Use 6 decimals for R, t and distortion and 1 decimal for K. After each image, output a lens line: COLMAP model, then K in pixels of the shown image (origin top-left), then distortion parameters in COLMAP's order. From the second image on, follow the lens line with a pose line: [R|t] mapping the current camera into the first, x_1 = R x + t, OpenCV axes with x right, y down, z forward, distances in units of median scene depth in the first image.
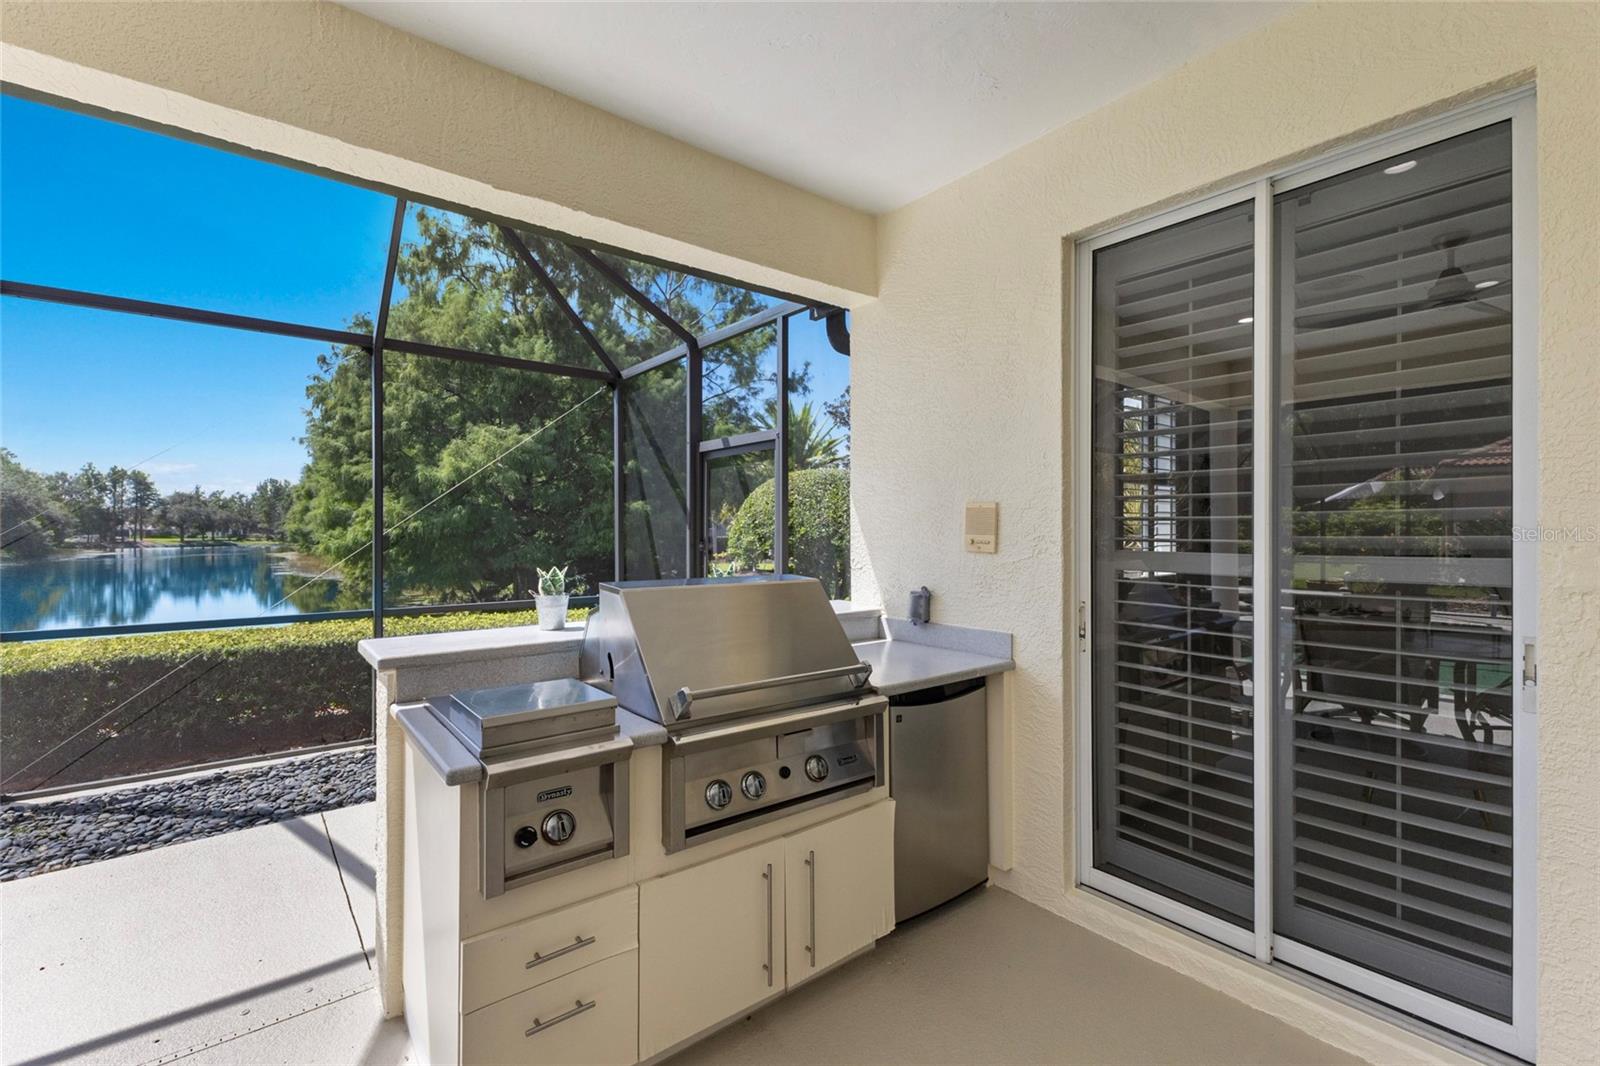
lens RADIAL K [[696.6, 0, 829.7], [0, 696.6, 530.2], [0, 0, 1]] dist [0.013783, -0.003263]
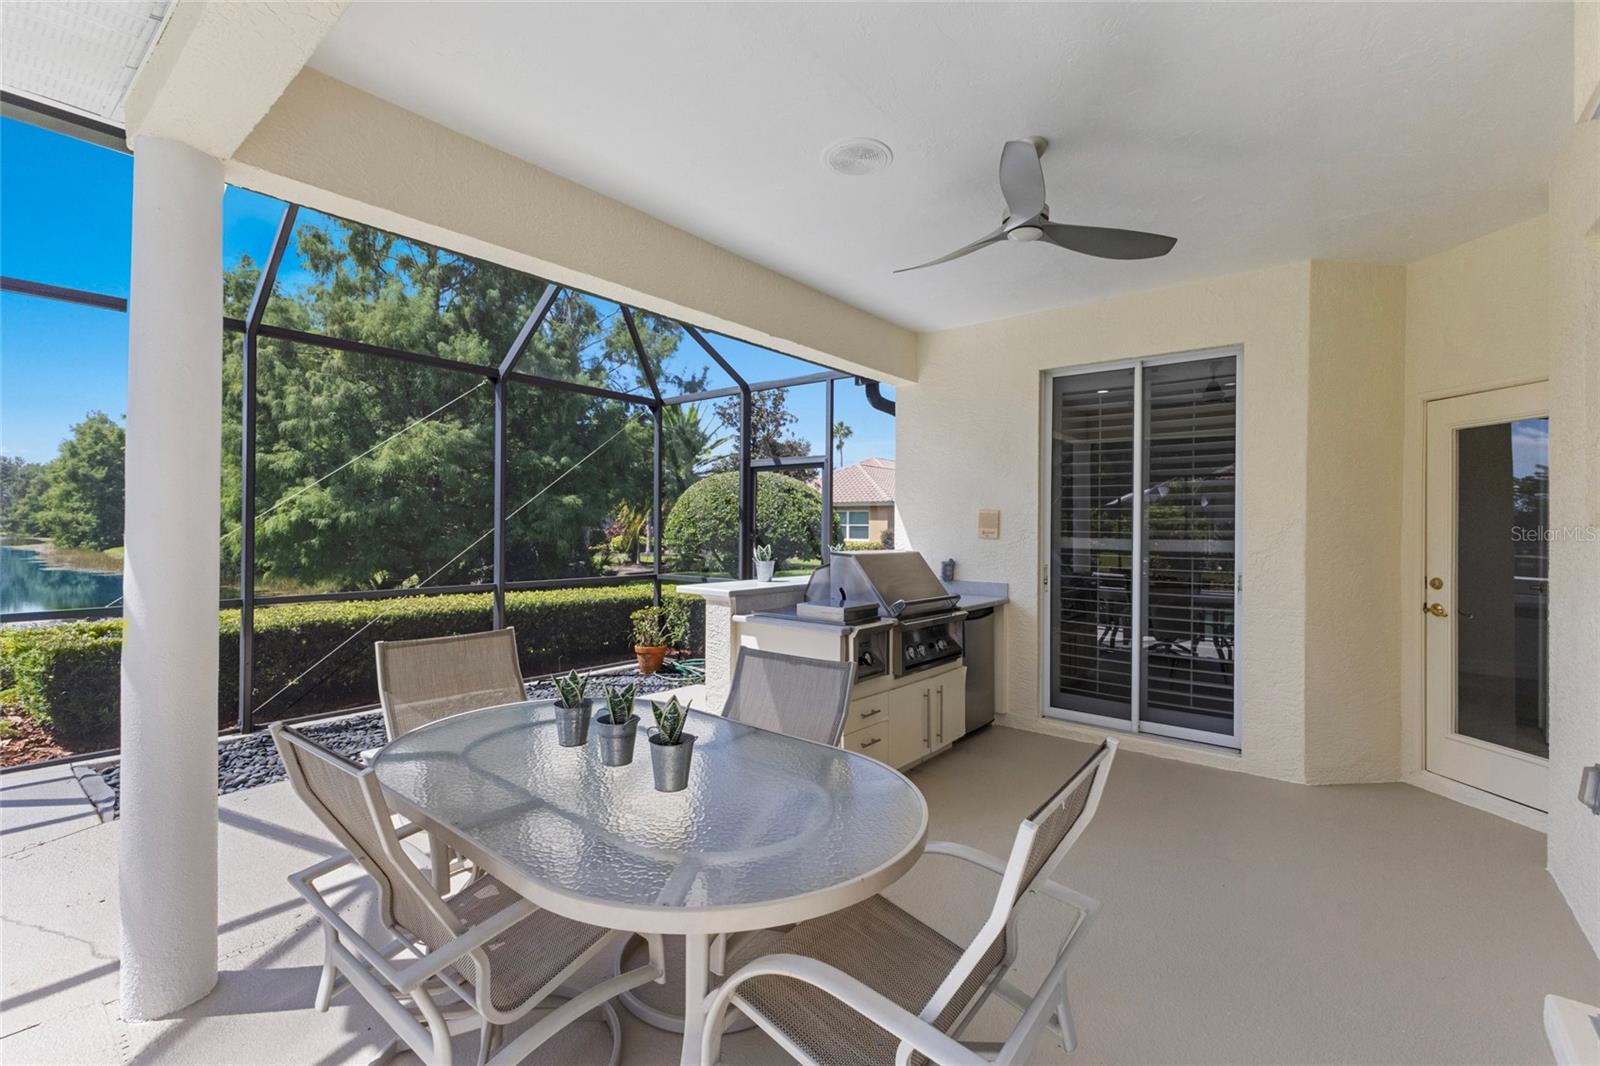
lens RADIAL K [[696.6, 0, 836.5], [0, 696.6, 522.6], [0, 0, 1]] dist [0.013783, -0.003263]
pose [[0.976153, 0.009812, 0.216863, -0.511288], [-0.009204, 0.999950, -0.003813, 0.001571], [-0.216890, 0.001726, 0.976195, -0.604911]]
